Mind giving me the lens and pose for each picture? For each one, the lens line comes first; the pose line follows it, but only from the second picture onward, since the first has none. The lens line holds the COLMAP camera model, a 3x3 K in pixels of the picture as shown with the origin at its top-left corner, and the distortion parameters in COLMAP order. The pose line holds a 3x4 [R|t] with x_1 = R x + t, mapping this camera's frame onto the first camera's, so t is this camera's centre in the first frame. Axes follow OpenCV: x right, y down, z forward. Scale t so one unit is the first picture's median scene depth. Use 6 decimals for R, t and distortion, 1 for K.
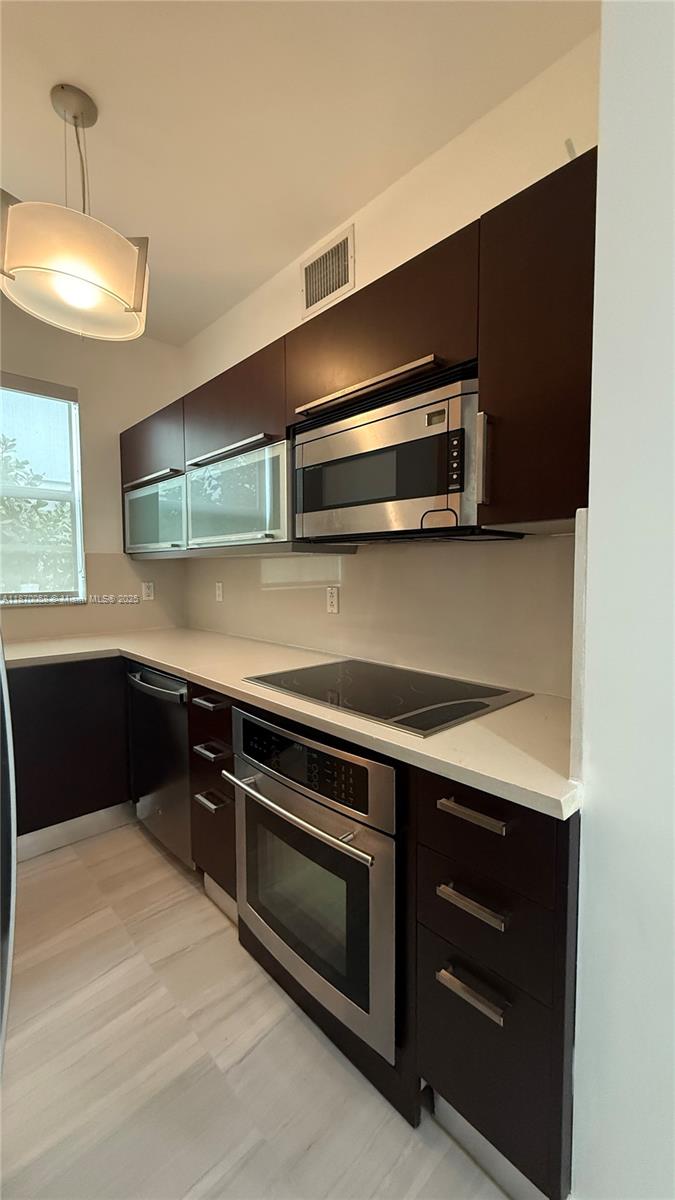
lens RADIAL K [[478.0, 0, 335.8], [0, 478.0, 597.9], [0, 0, 1]] dist [0.000554, 0.000501]
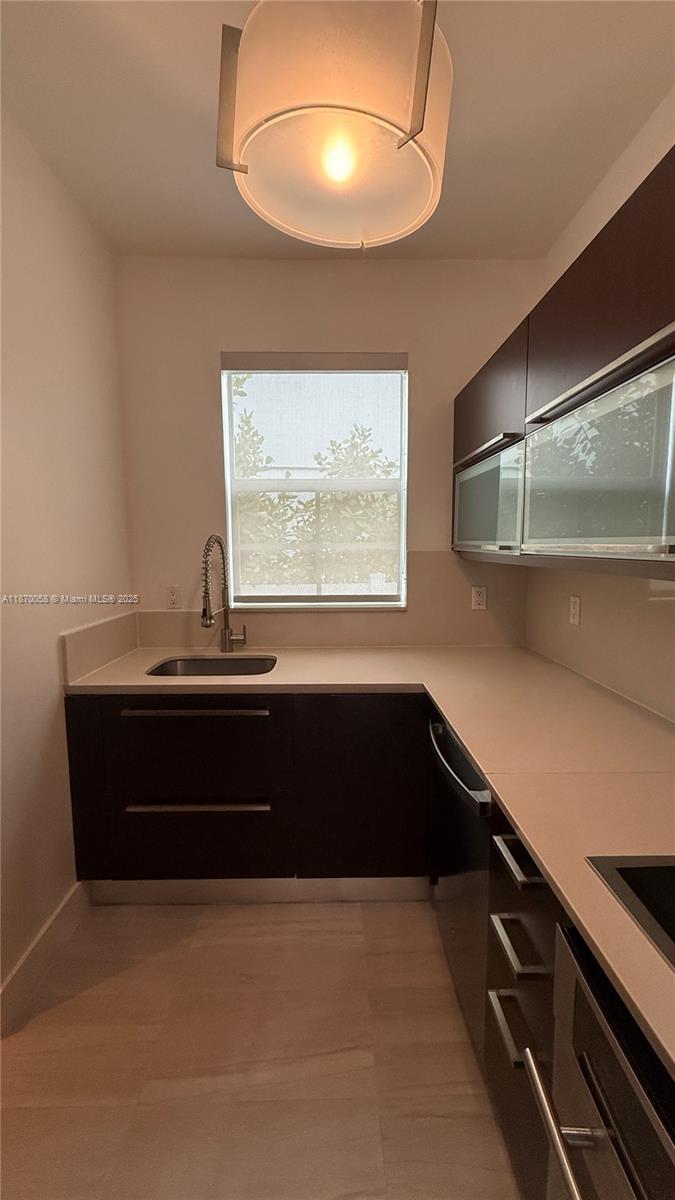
lens RADIAL K [[478.0, 0, 341.3], [0, 478.0, 597.4], [0, 0, 1]] dist [0.000554, 0.000501]
pose [[0.748993, 0.074881, -0.658333, -0.057637], [-0.038904, 0.996849, 0.069124, -0.077743], [0.661435, -0.026162, 0.749546, 0.335028]]
